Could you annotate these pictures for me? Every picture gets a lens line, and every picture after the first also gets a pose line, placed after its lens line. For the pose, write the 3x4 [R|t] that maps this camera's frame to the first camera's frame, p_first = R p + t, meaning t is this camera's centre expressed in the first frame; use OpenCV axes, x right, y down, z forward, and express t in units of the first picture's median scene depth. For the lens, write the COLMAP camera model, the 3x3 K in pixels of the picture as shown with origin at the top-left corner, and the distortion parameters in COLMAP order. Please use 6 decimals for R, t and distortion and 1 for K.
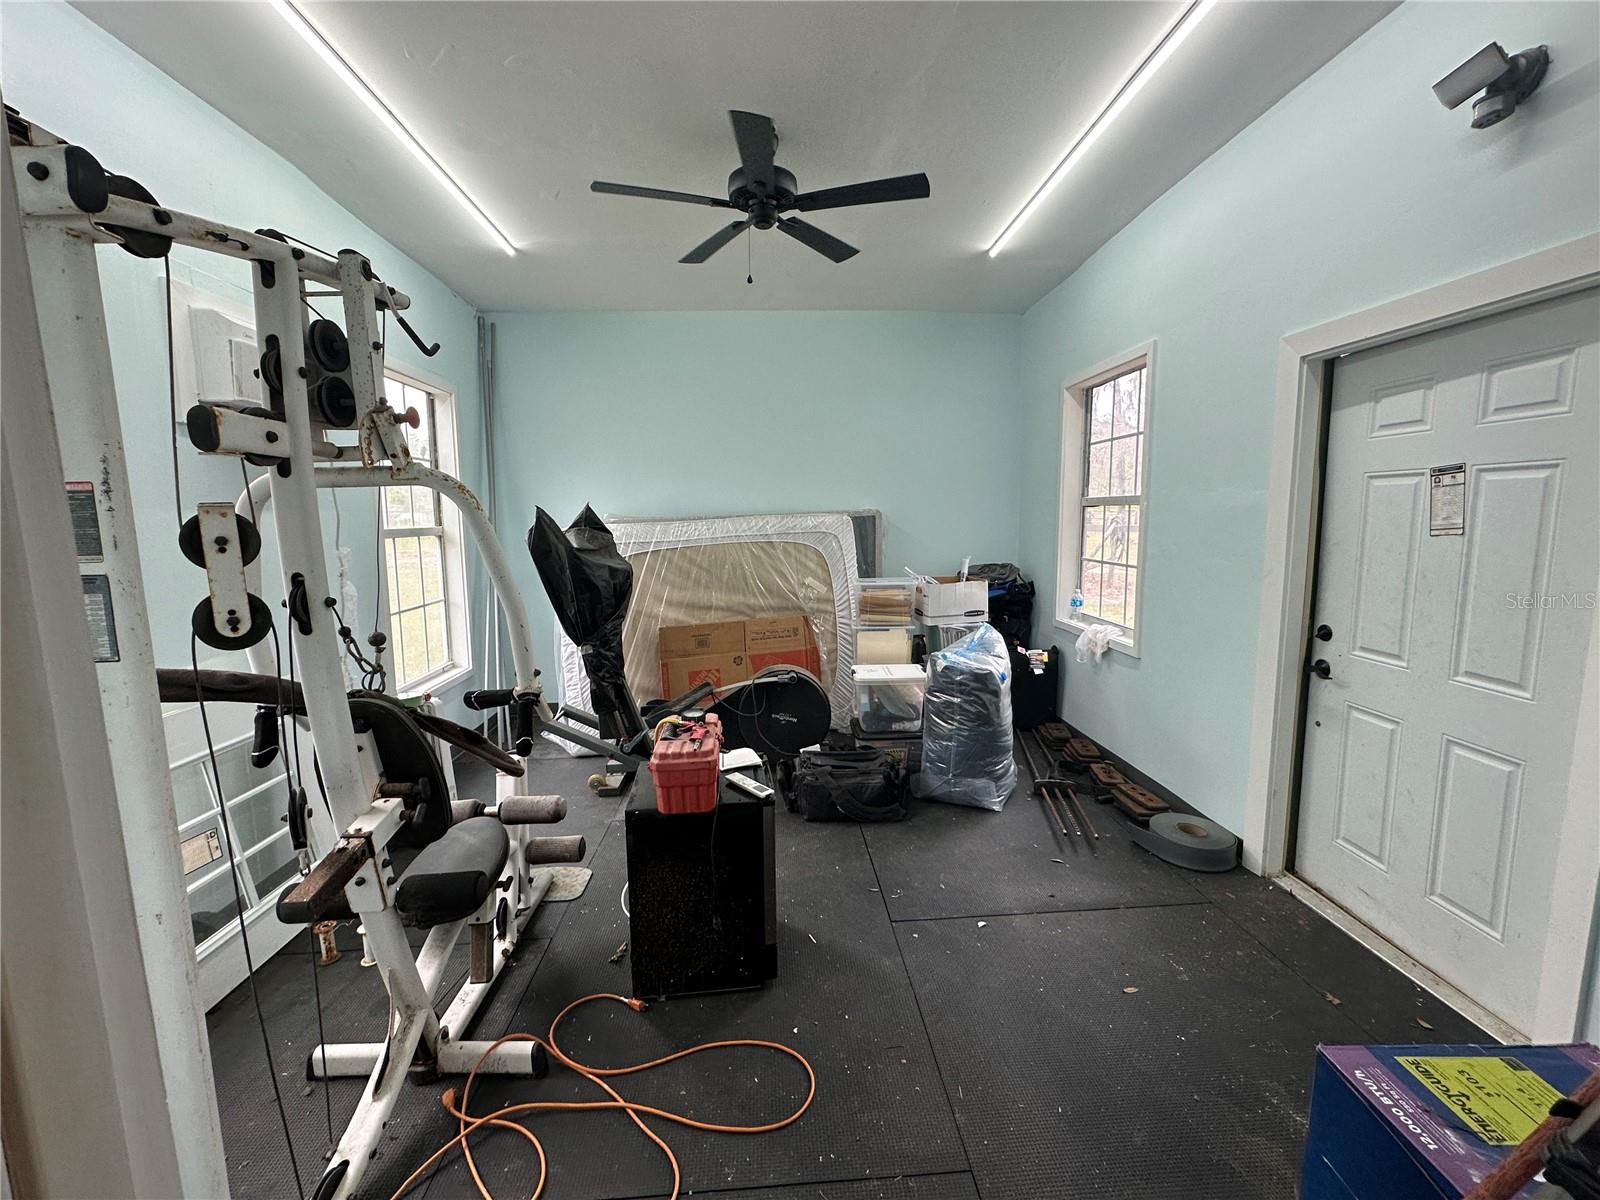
lens RADIAL K [[644.1, 0, 803.8], [0, 644.1, 599.7], [0, 0, 1]] dist [-0.005861, 0.001154]
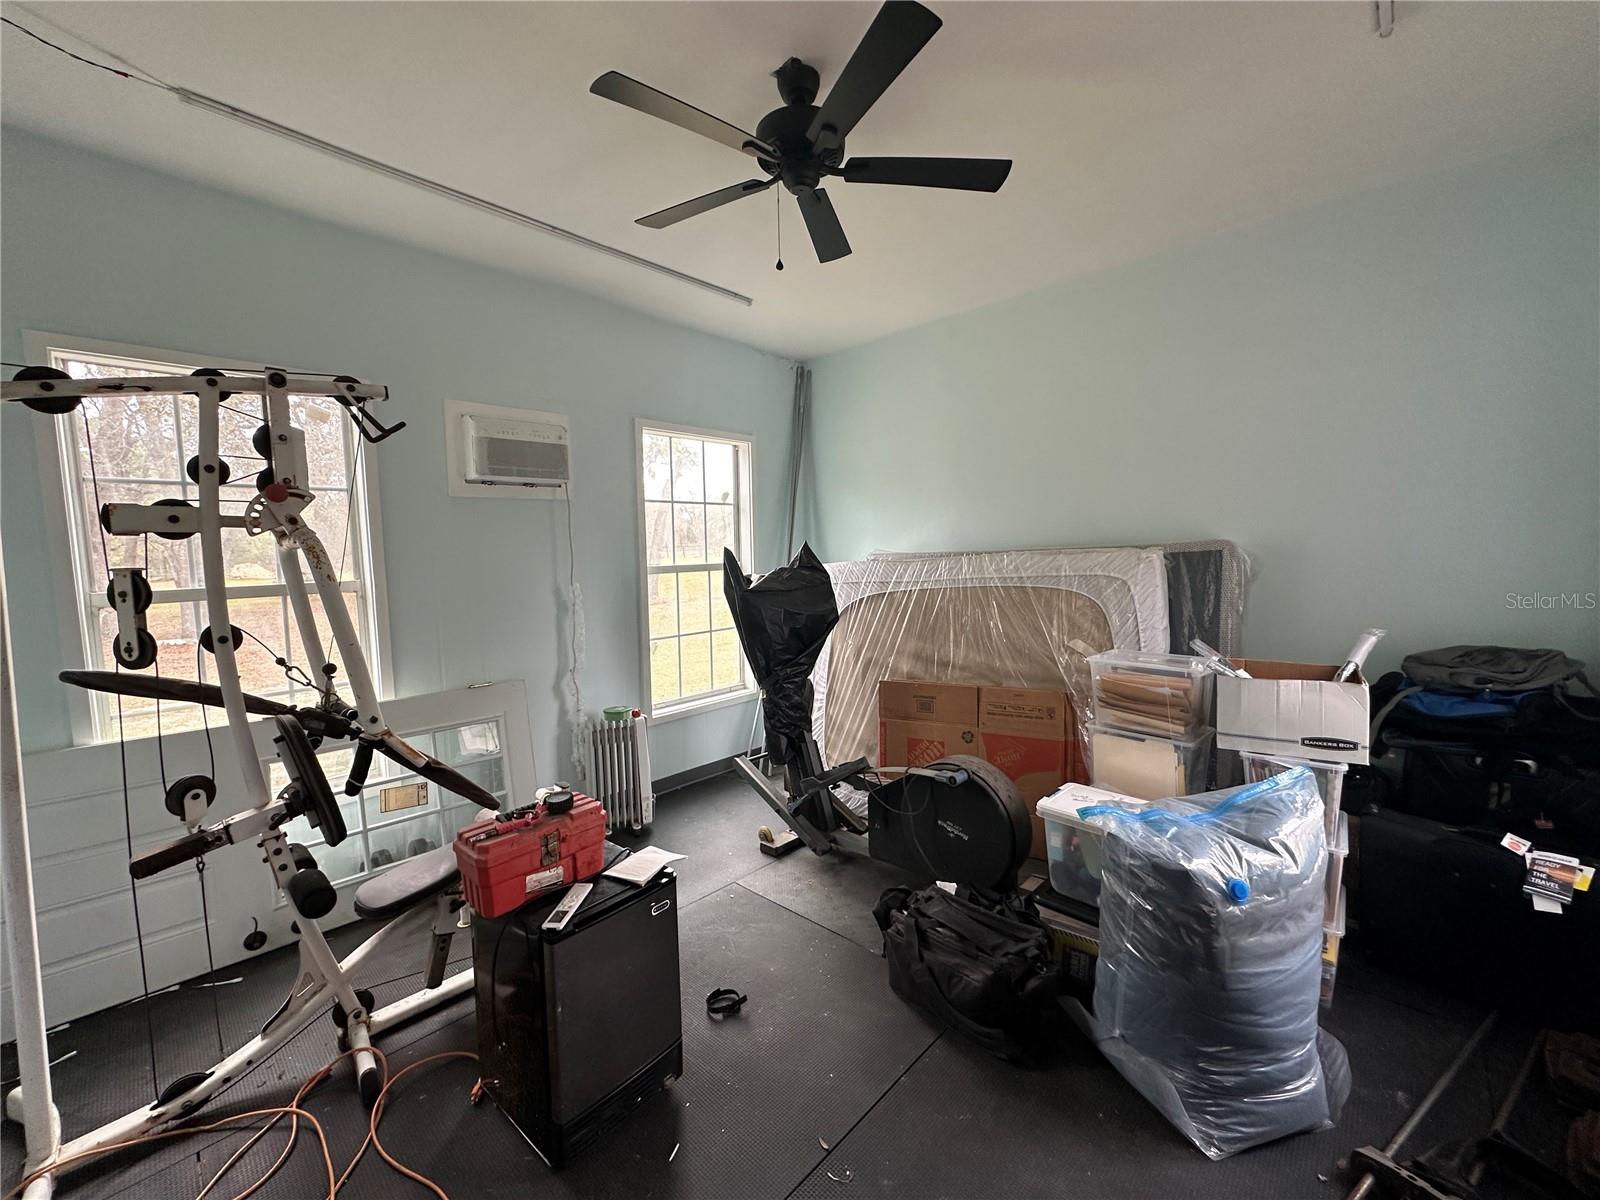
lens RADIAL K [[644.1, 0, 795.7], [0, 644.1, 595.3], [0, 0, 1]] dist [-0.005861, 0.001154]
pose [[0.677851, 0.051944, -0.733362, 0.326382], [-0.081613, 0.996652, -0.004843, -0.056793], [0.730656, 0.063135, 0.679821, 0.310104]]
